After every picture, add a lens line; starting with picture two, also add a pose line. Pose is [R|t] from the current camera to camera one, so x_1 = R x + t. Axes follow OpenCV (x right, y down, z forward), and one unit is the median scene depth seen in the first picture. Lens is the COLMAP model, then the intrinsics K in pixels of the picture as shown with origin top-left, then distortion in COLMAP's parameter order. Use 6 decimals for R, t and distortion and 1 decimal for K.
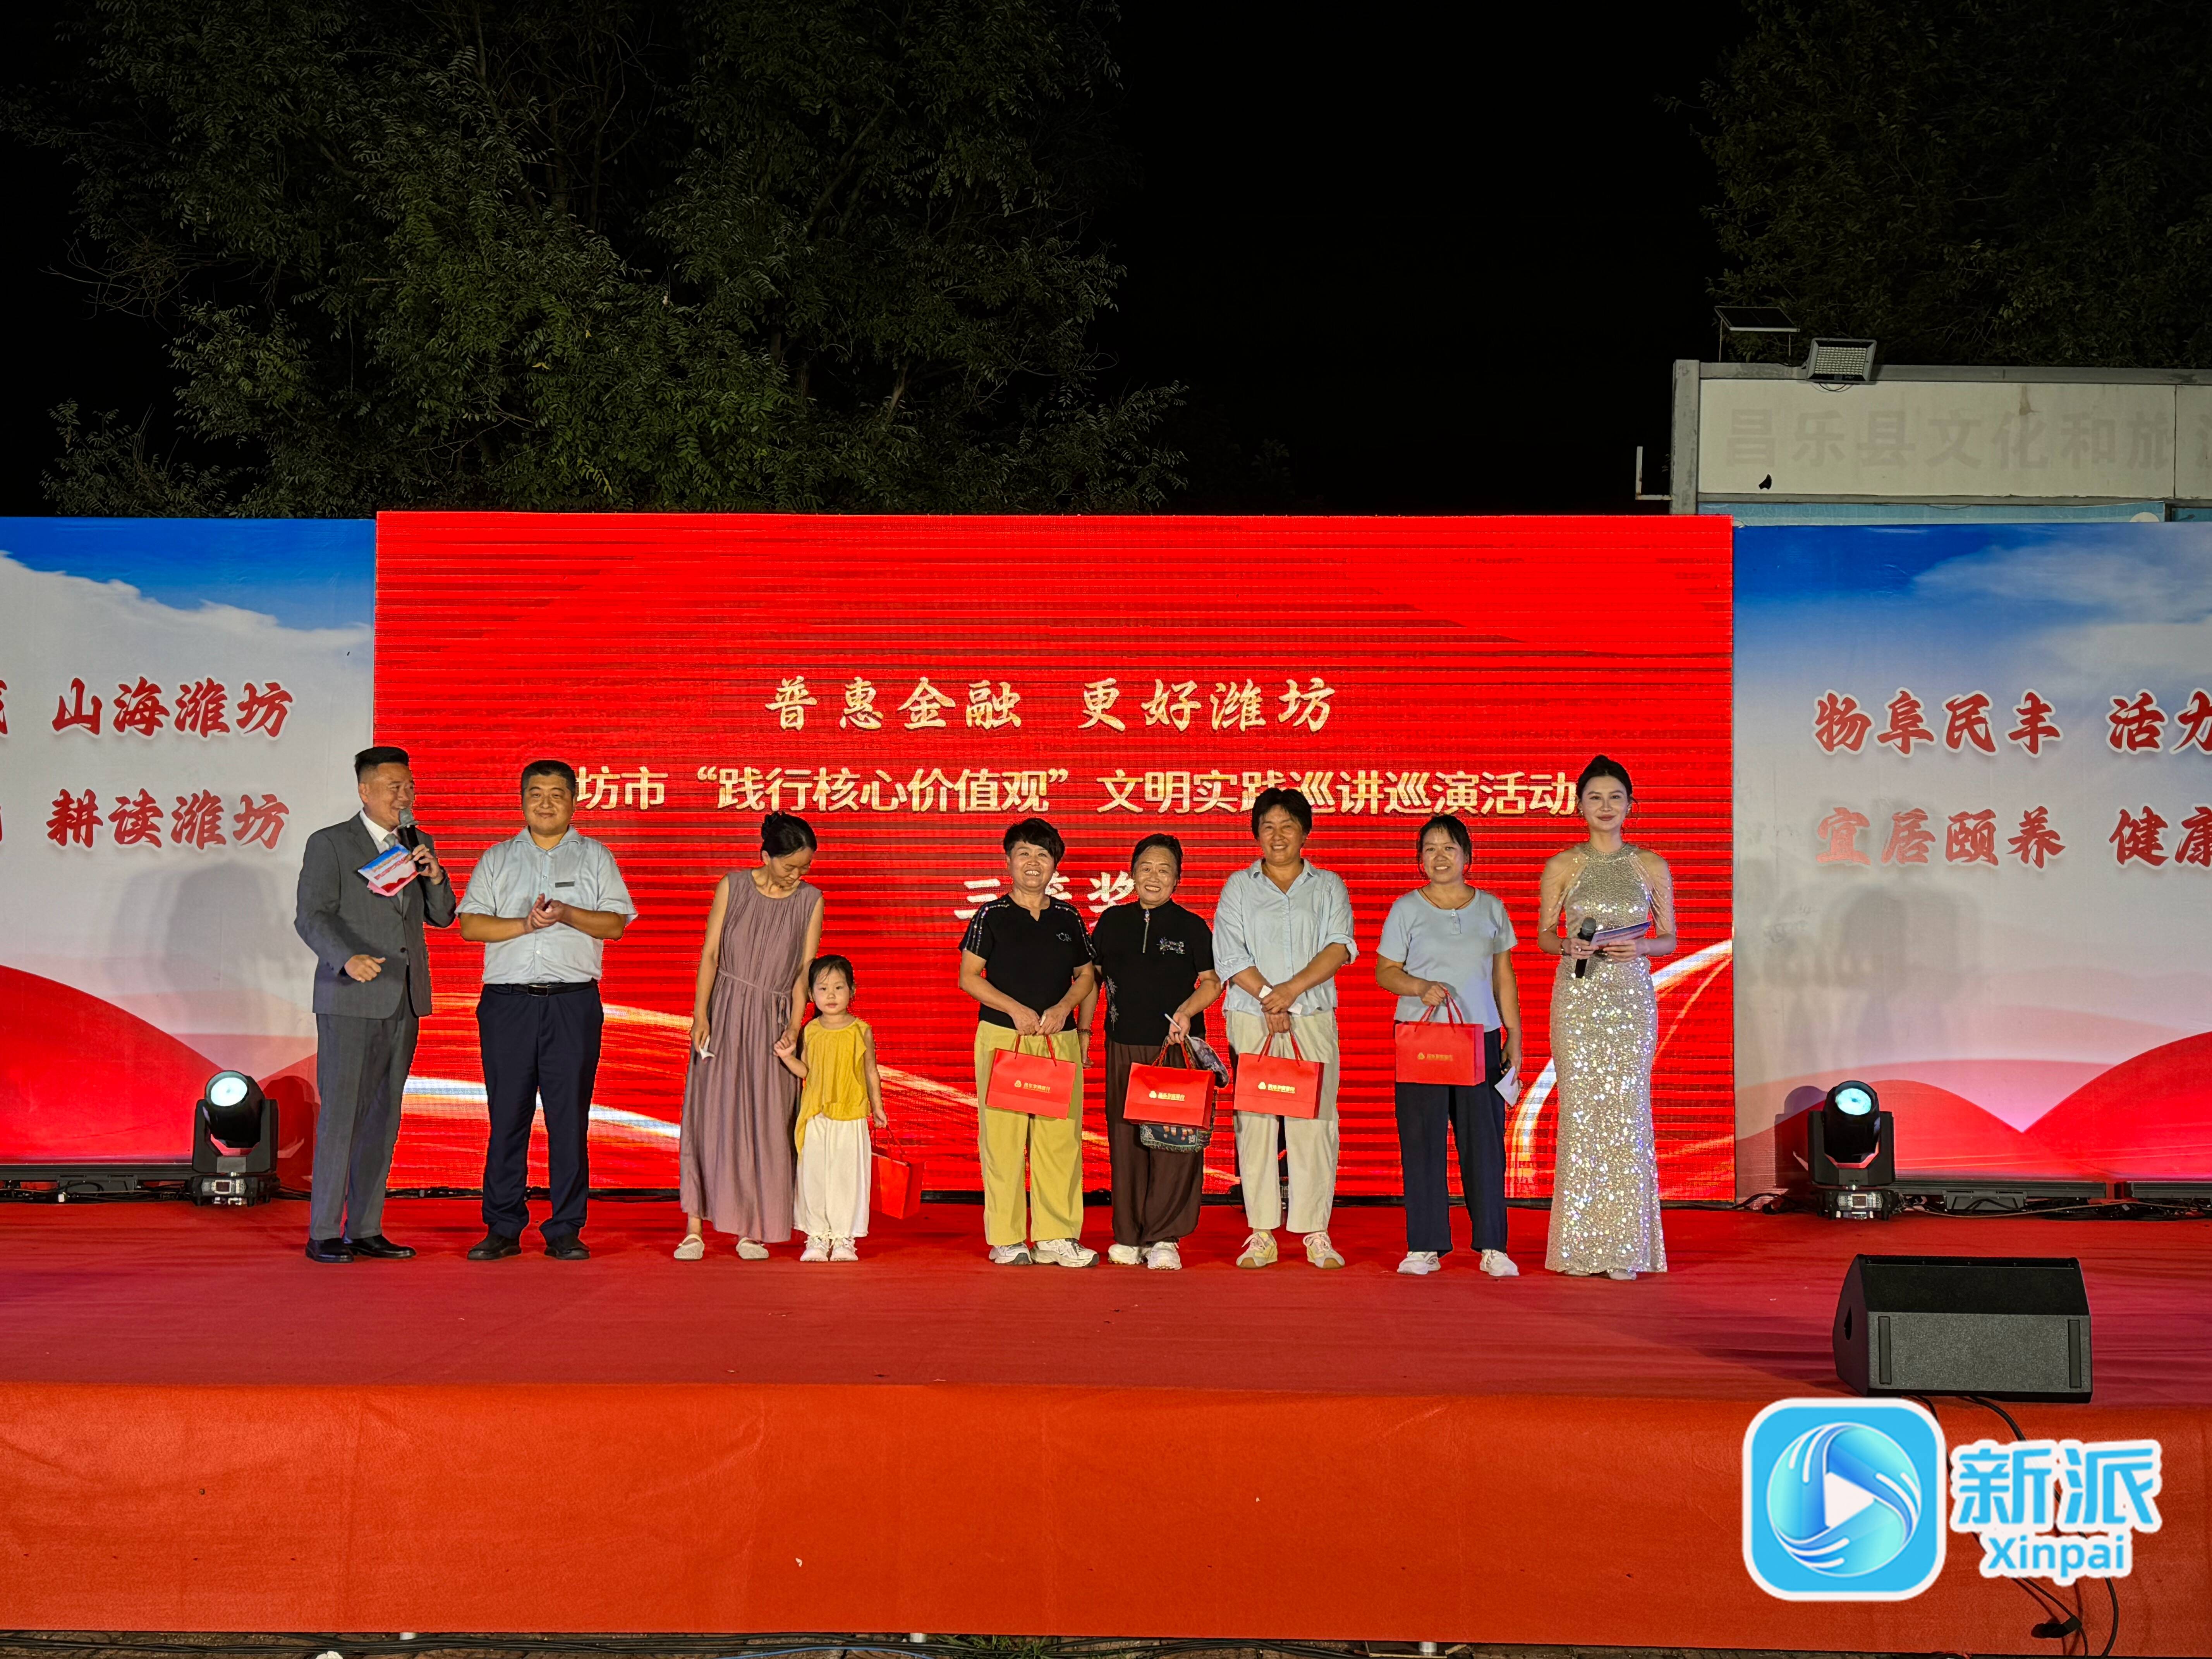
lens RADIAL K [[2717.4, 0, 1111.8], [0, 2717.4, 832.9], [0, 0, 1]] dist [0.184750, -0.324790]
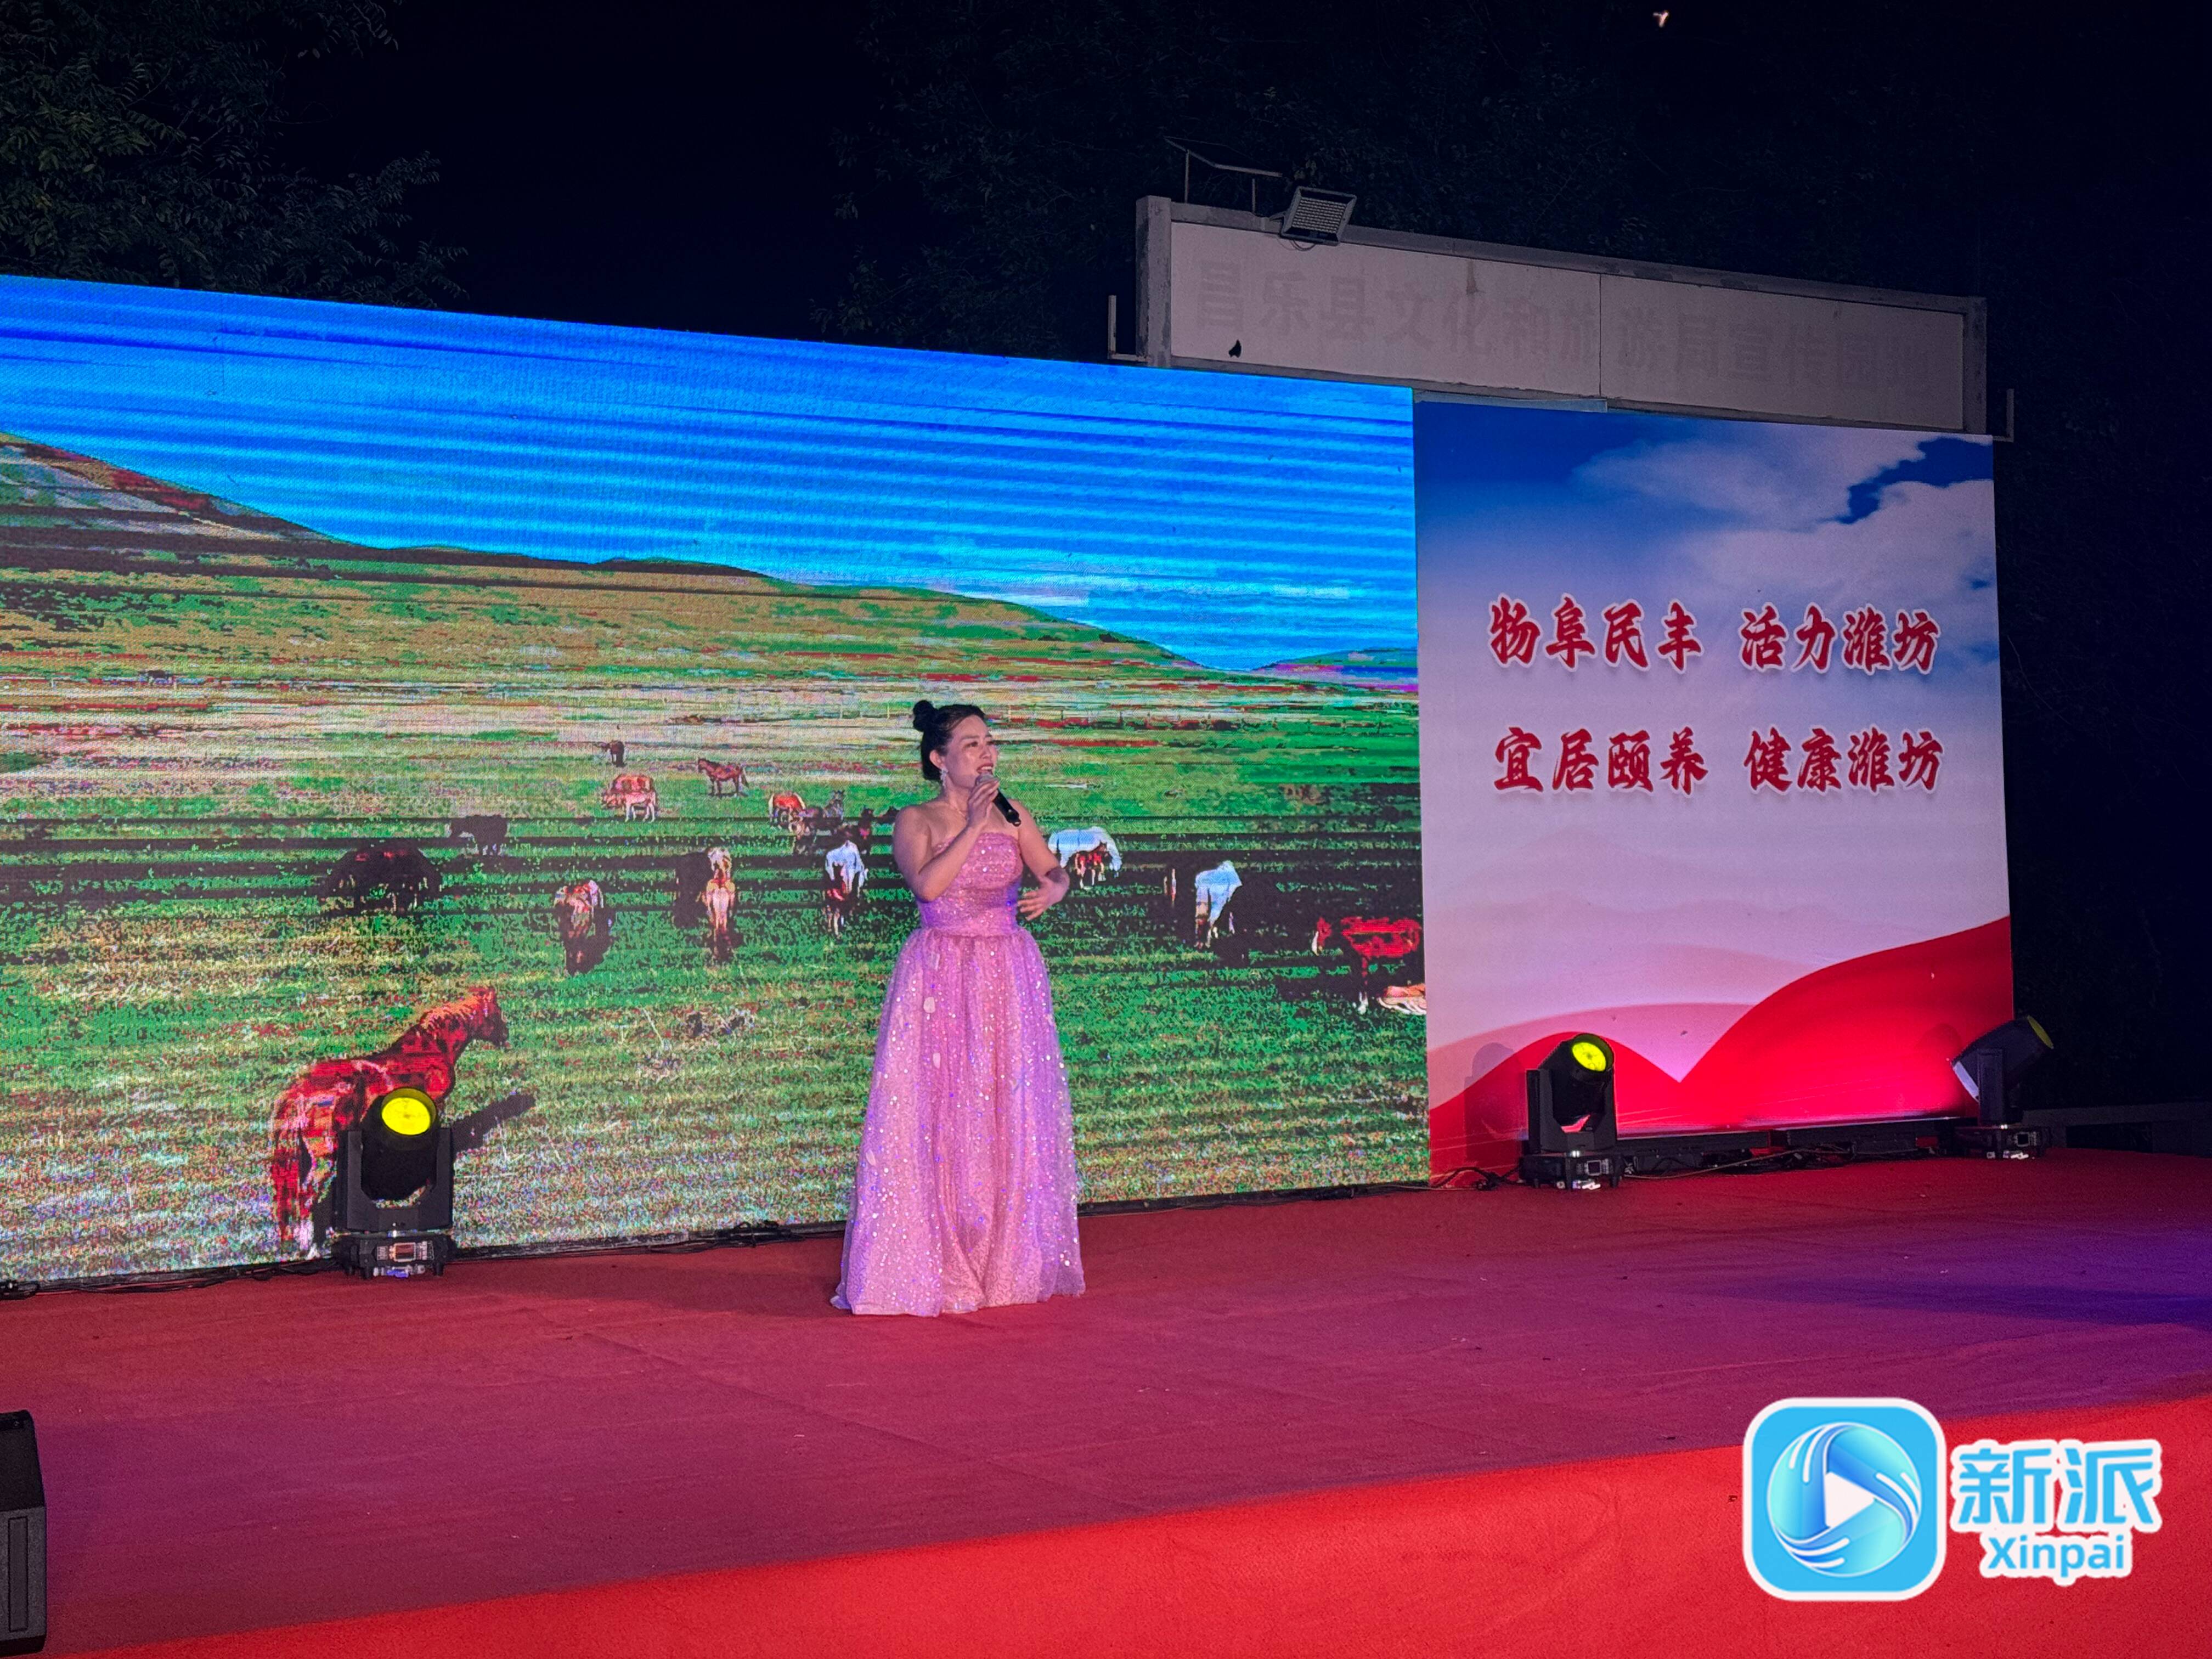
lens RADIAL K [[3346.7, 0, 1109.5], [0, 3346.7, 818.8], [0, 0, 1]] dist [0.160866, -0.089266]
pose [[0.849297, -0.008598, 0.527845, -0.404075], [0.000143, 0.999871, 0.016057, 0.002787], [-0.527915, -0.013562, 0.849189, 0.147203]]
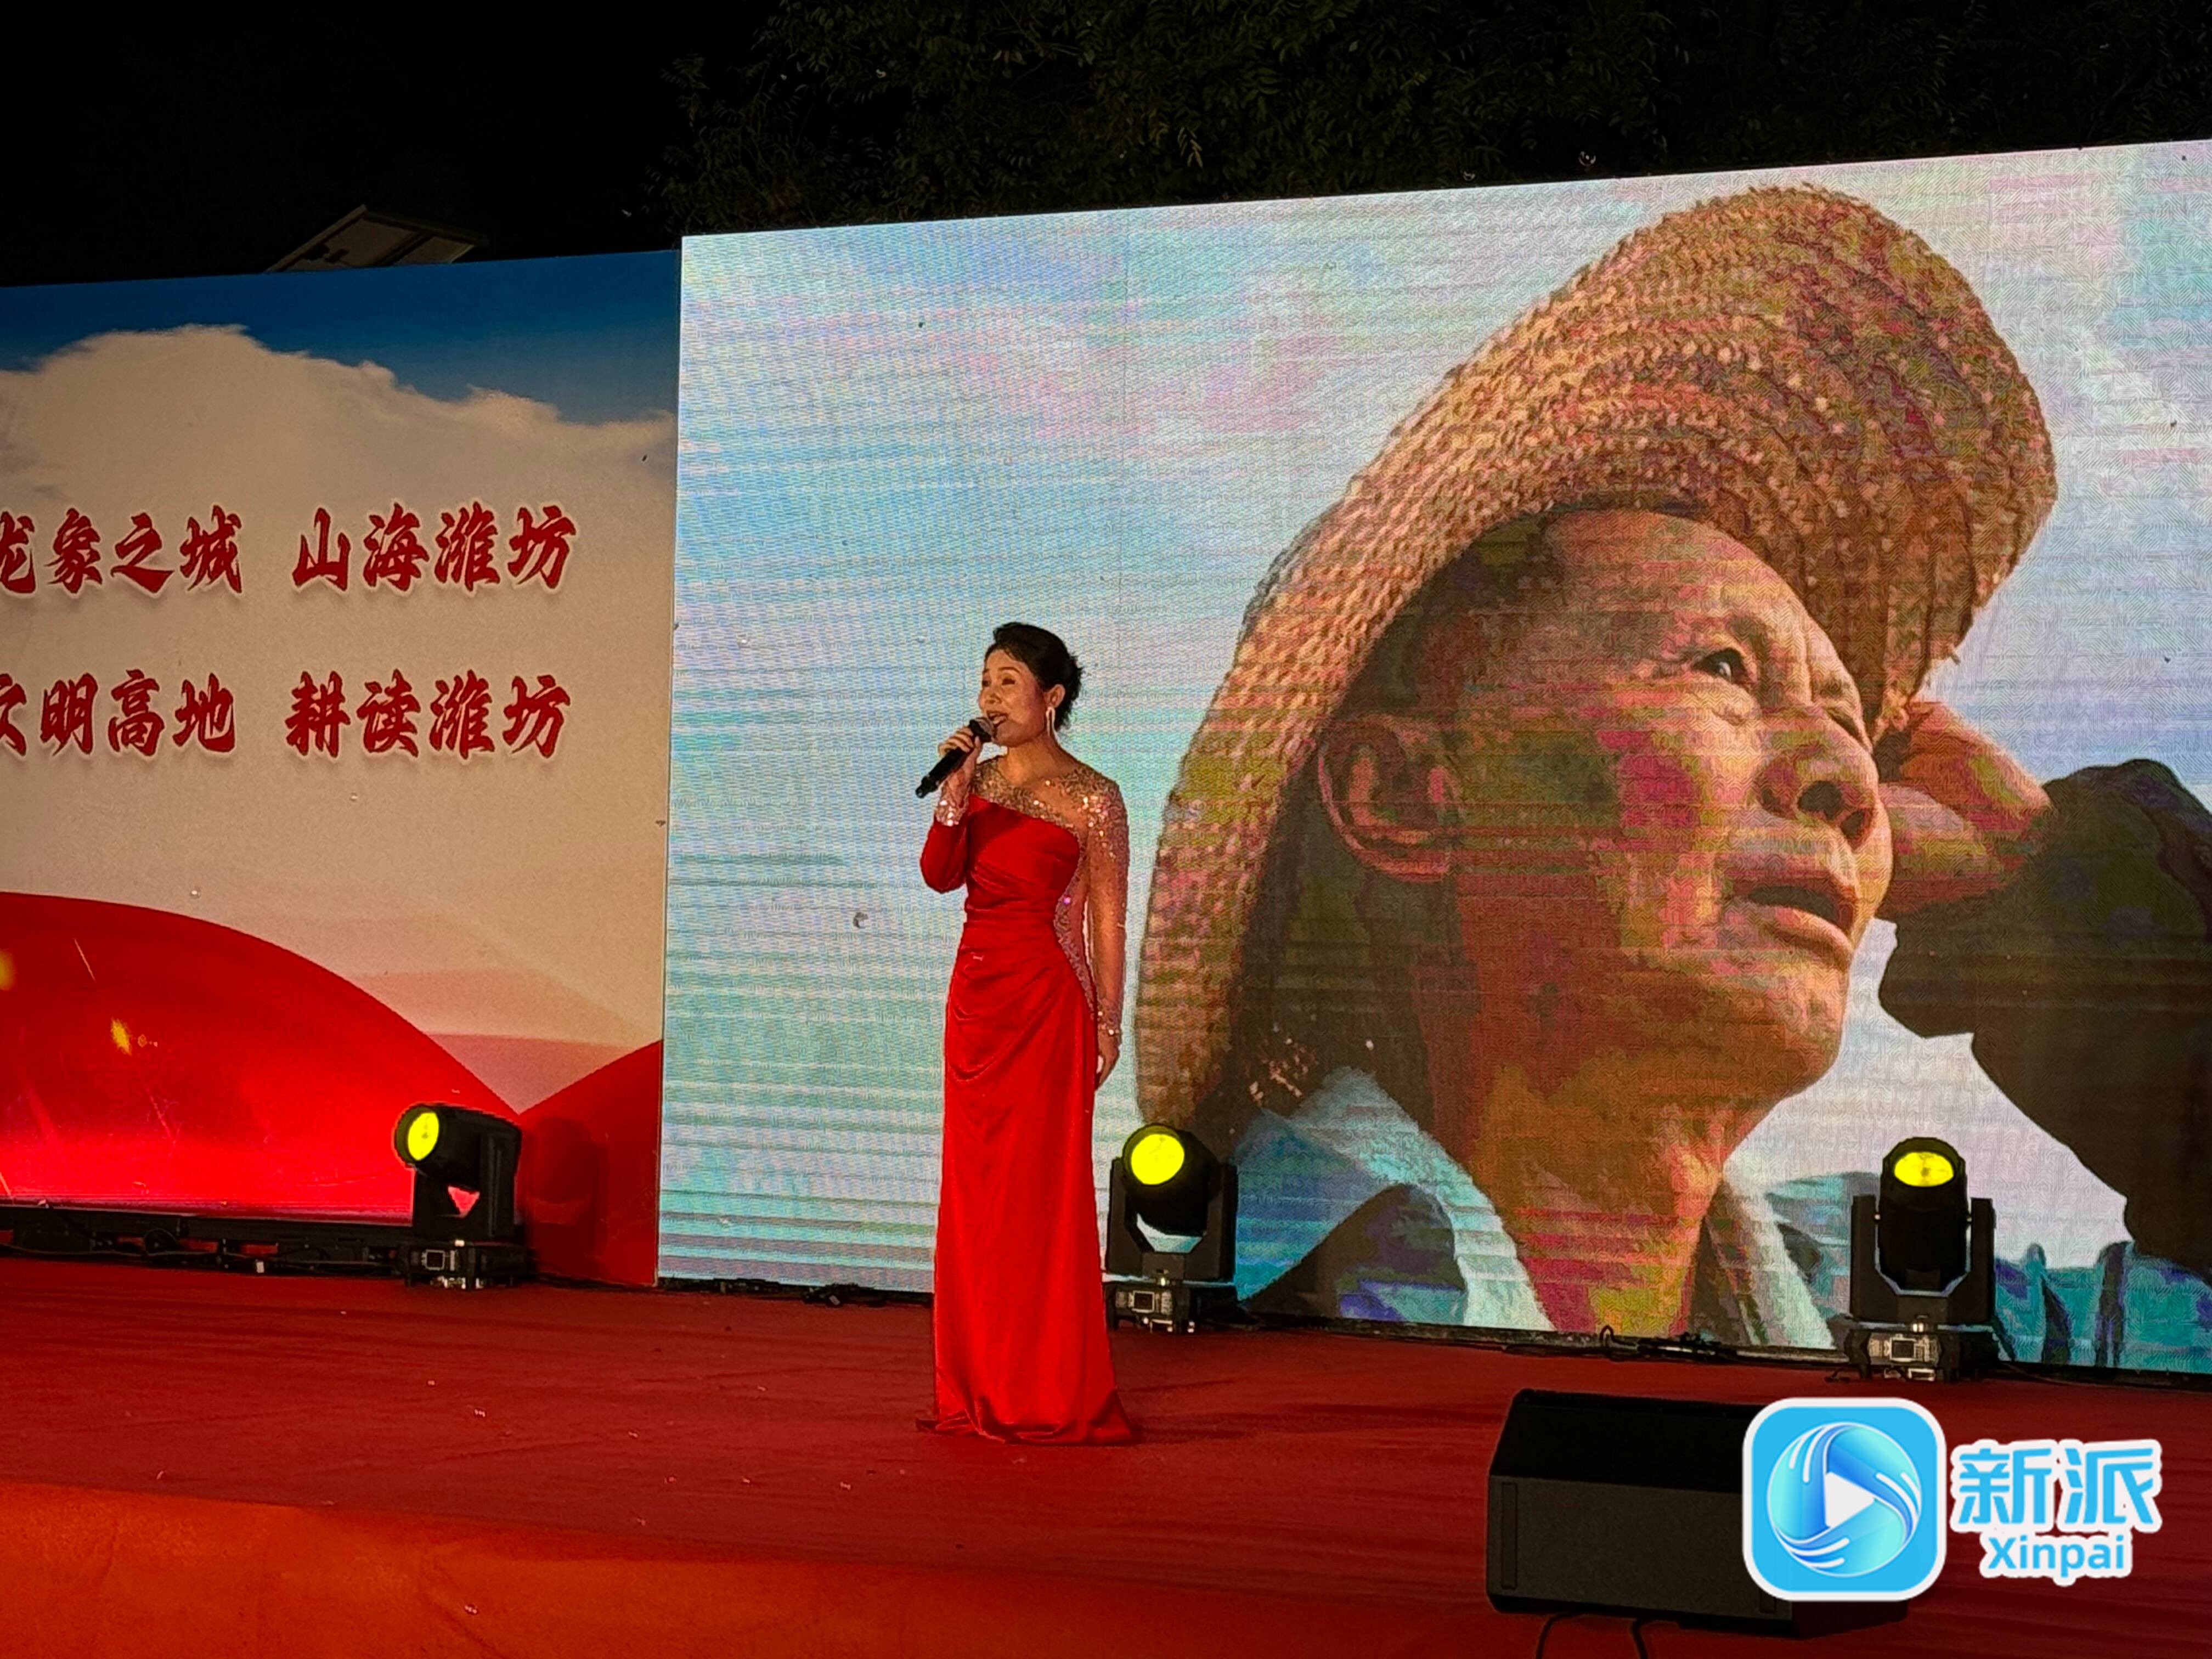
lens RADIAL K [[5381.6, 0, 1106.0], [0, 5381.6, 829.5], [0, 0, 1]] dist [0.093857, 0.279235]
pose [[0.872169, 0.000707, -0.489205, 0.443586], [0.011210, 0.999707, 0.021430, -0.003234], [0.489077, -0.024175, 0.871906, -0.062097]]
